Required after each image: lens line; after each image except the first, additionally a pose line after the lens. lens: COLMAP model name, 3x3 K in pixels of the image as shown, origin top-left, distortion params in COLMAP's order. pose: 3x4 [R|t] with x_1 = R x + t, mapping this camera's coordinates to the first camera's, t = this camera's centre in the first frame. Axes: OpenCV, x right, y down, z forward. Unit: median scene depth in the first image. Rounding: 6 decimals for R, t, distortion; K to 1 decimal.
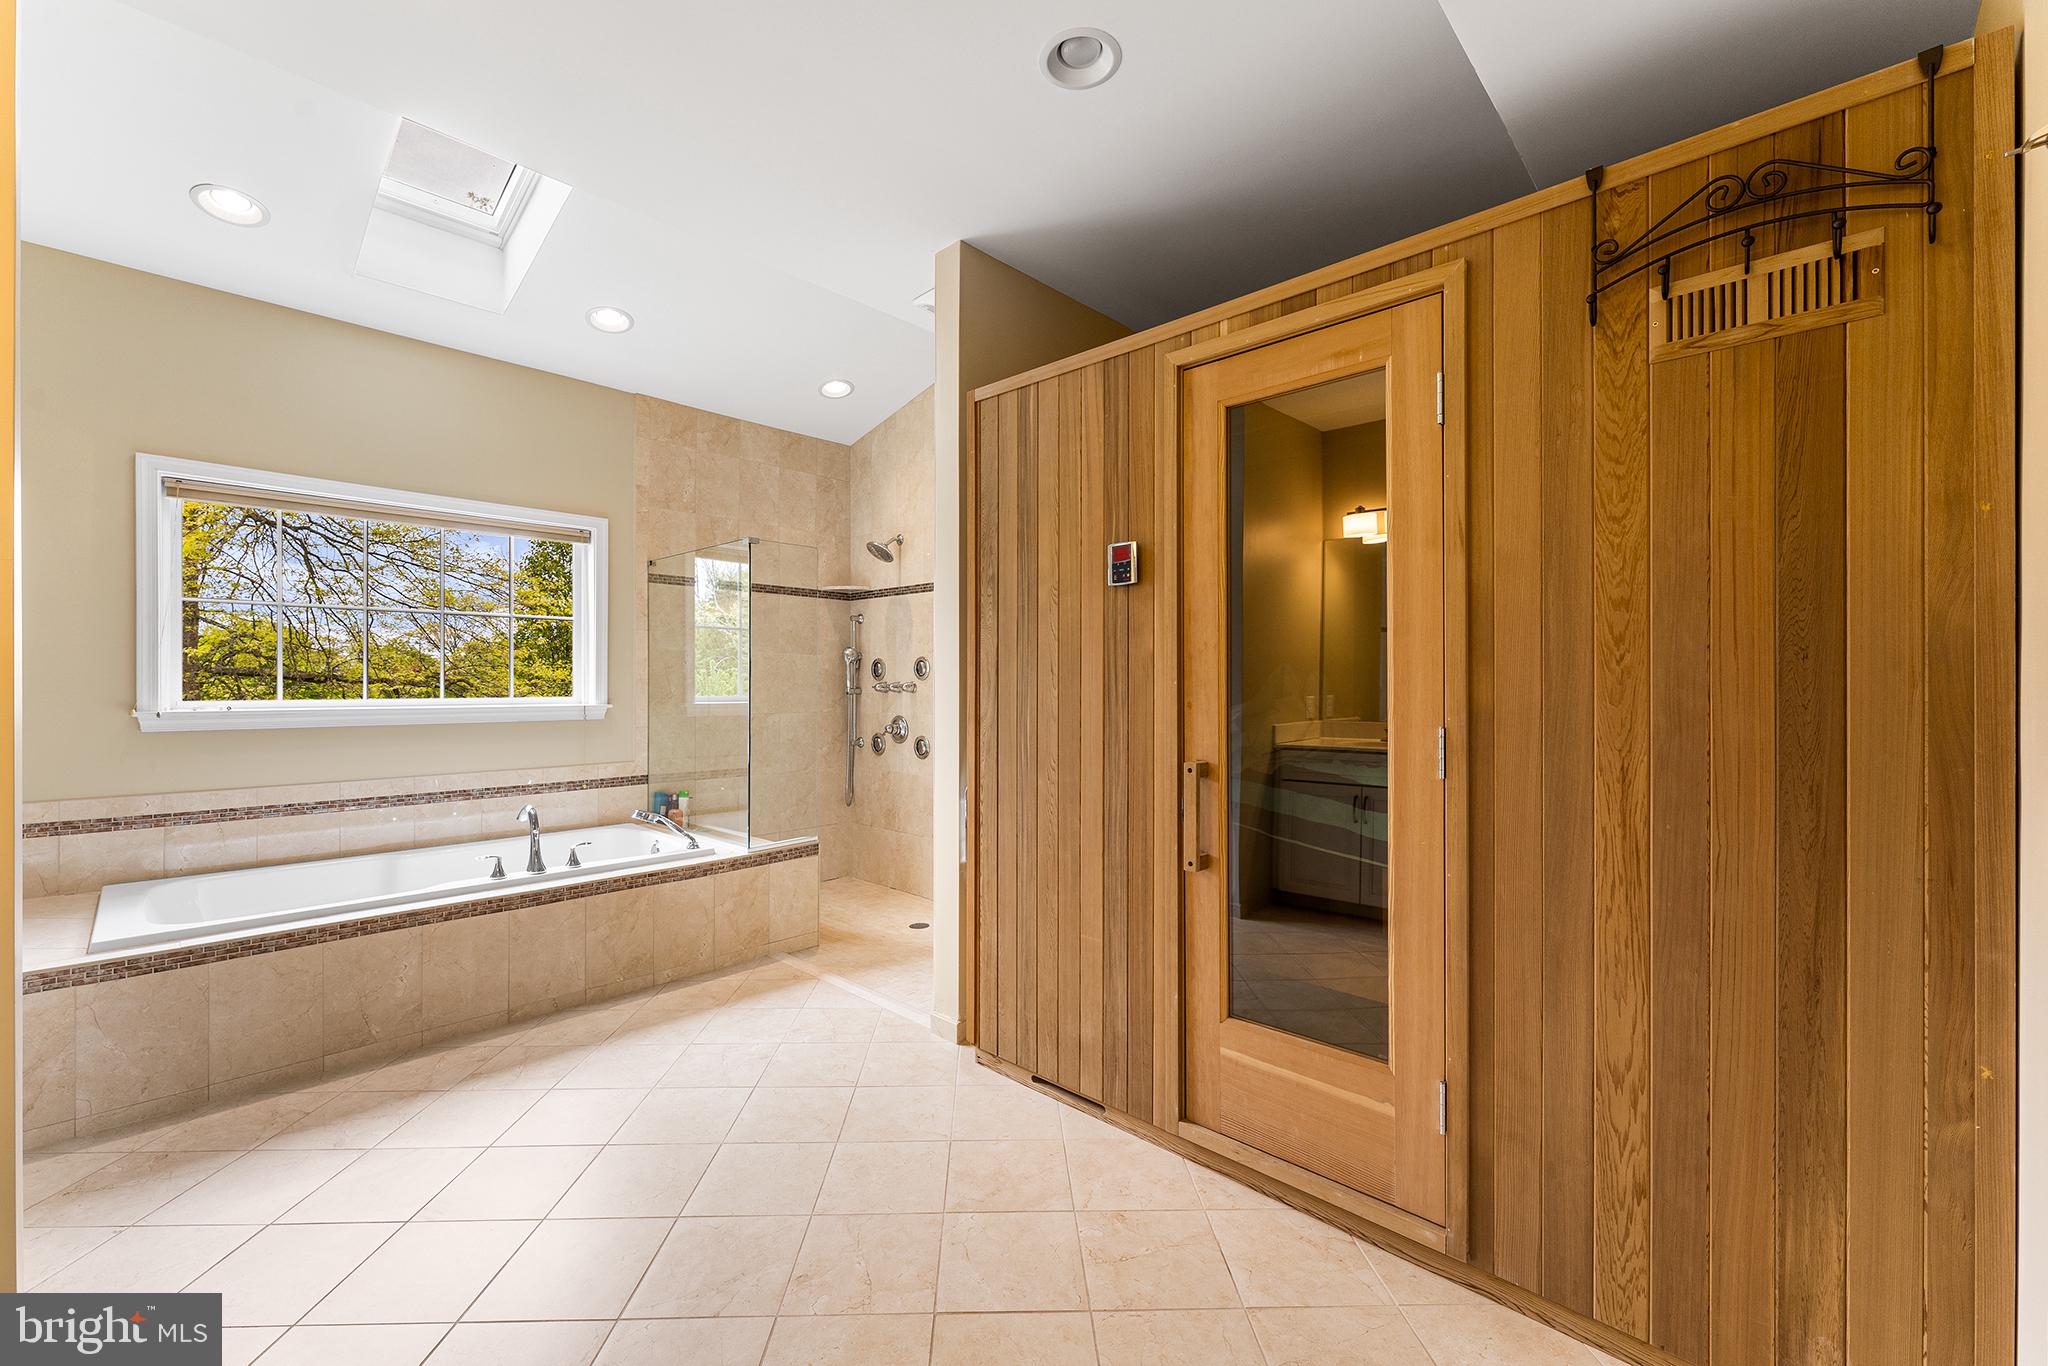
lens RADIAL K [[835.6, 0, 1009.9], [0, 835.6, 677.7], [0, 0, 1]] dist [0.001430, 0.000529]
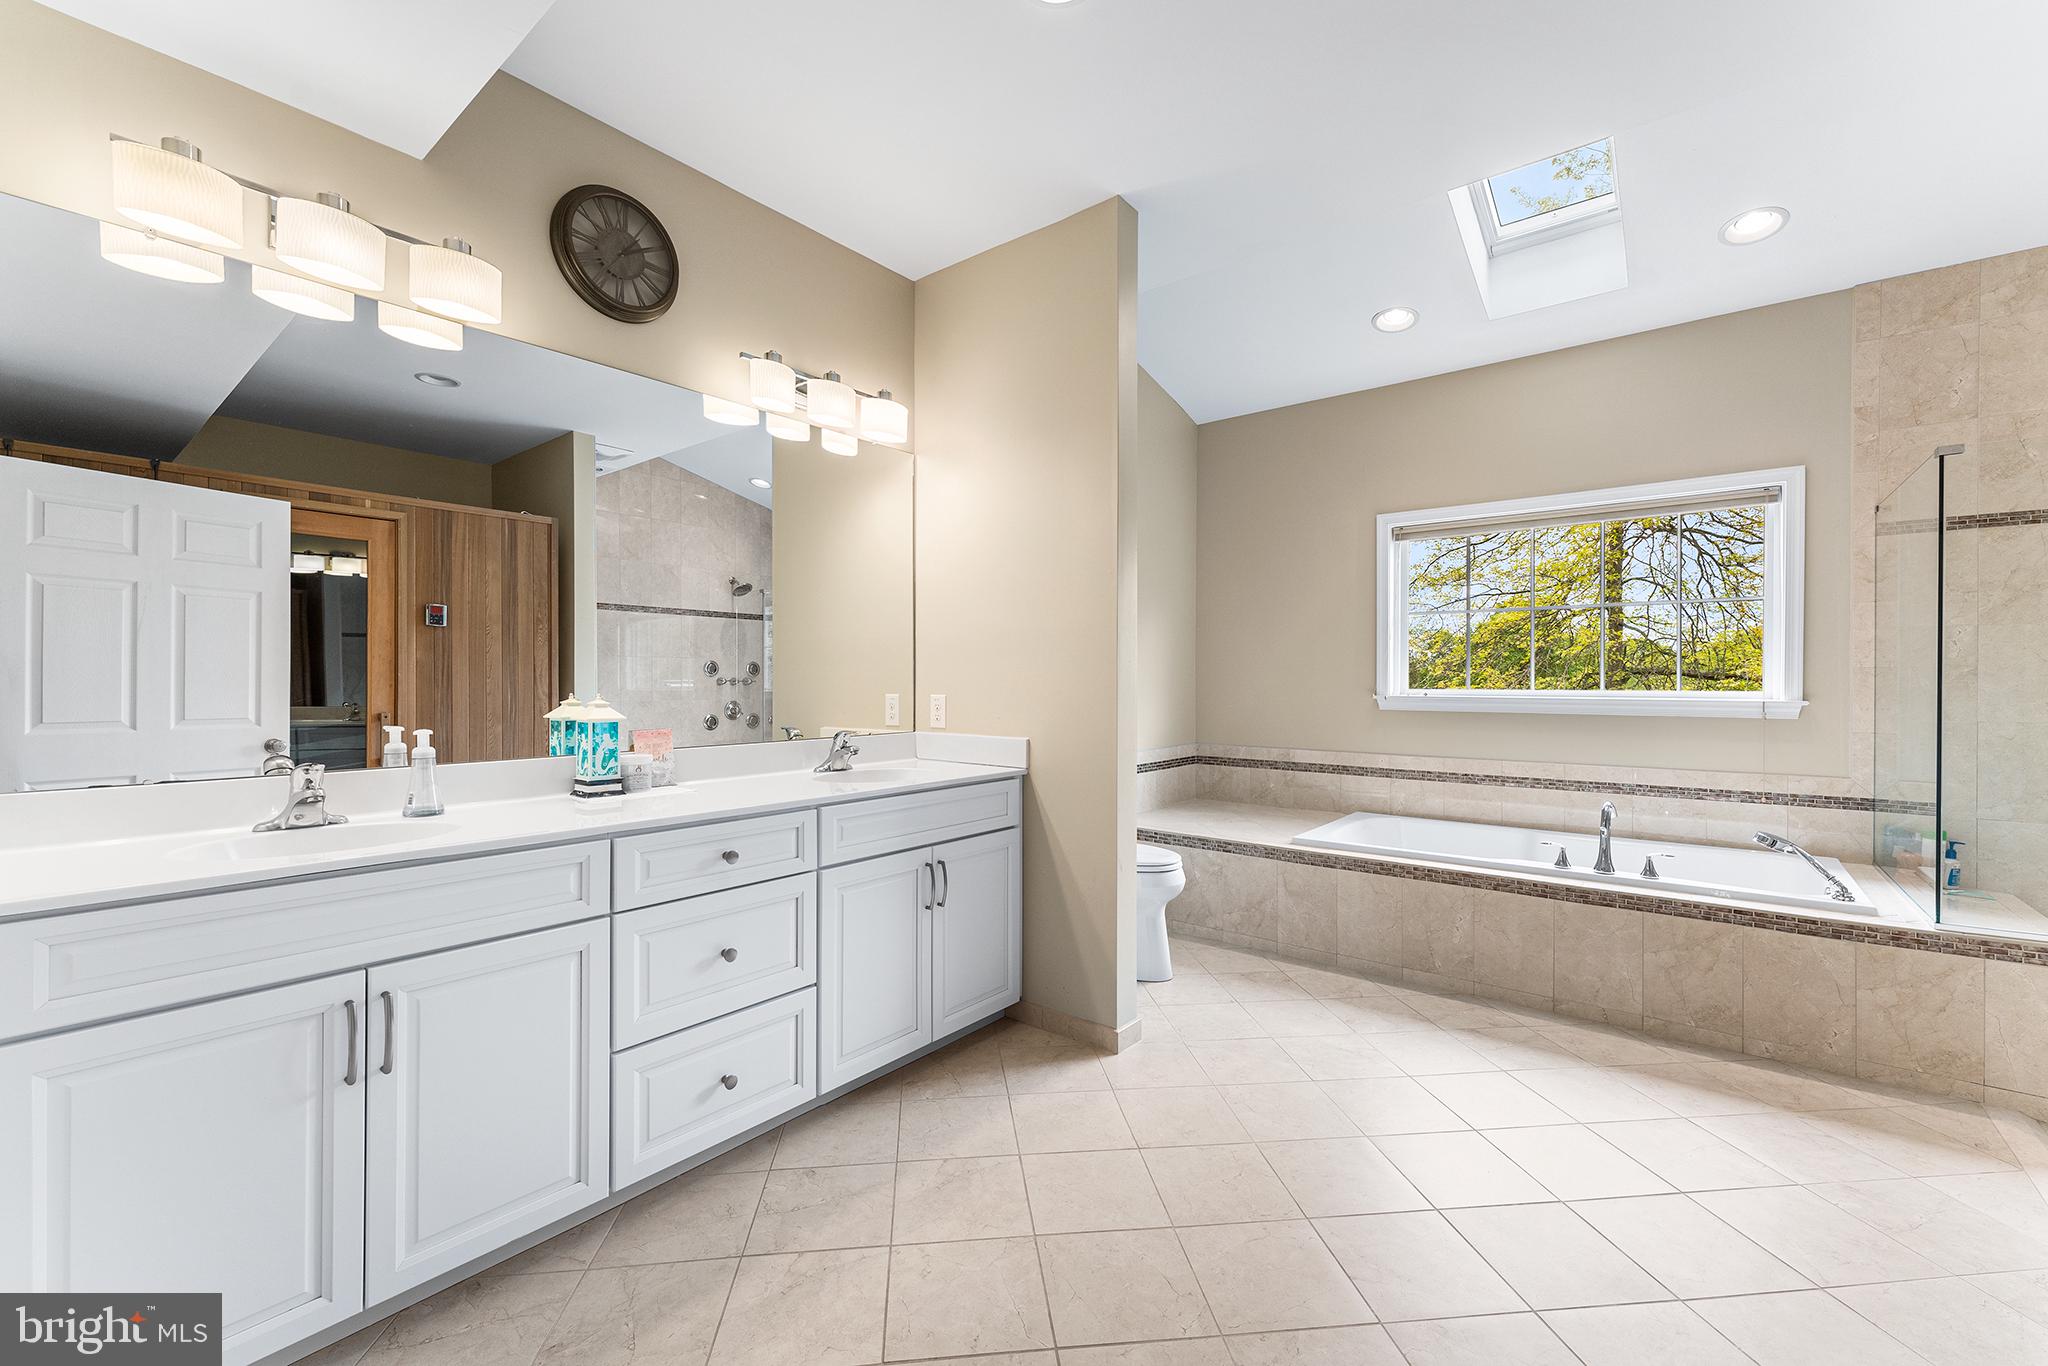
lens RADIAL K [[835.6, 0, 1009.7], [0, 835.6, 685.9], [0, 0, 1]] dist [0.001430, 0.000529]
pose [[0.073270, 0.007018, -0.997287, 0.324998], [0.005301, 0.999958, 0.007426, 0.009785], [0.997298, -0.005831, 0.073230, 0.254160]]
